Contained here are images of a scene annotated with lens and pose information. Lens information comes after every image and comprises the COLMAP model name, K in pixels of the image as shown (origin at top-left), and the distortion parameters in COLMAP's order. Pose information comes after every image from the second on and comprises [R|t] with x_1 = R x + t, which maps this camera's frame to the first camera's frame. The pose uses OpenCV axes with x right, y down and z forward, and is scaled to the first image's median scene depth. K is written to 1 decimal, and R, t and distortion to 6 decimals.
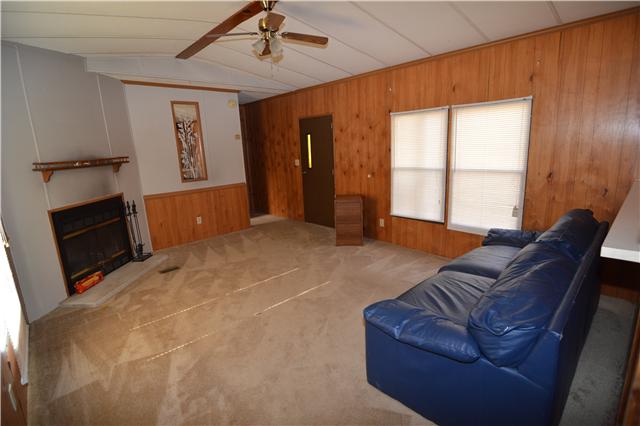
lens RADIAL K [[306.4, 0, 321.1], [0, 306.4, 212.3], [0, 0, 1]] dist [-0.001614, 0.000007]
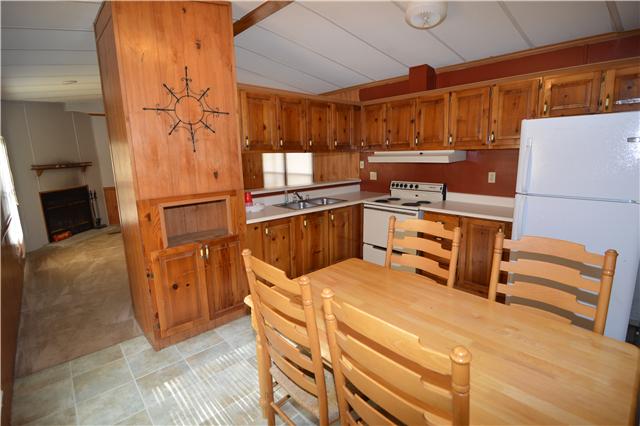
lens RADIAL K [[306.4, 0, 319.4], [0, 306.4, 211.5], [0, 0, 1]] dist [-0.001614, 0.000007]
pose [[0.999877, 0.015651, 0.000238, 0.640765], [-0.015643, 0.999681, -0.019834, 0.101175], [-0.000549, 0.019828, 0.999803, -0.672915]]
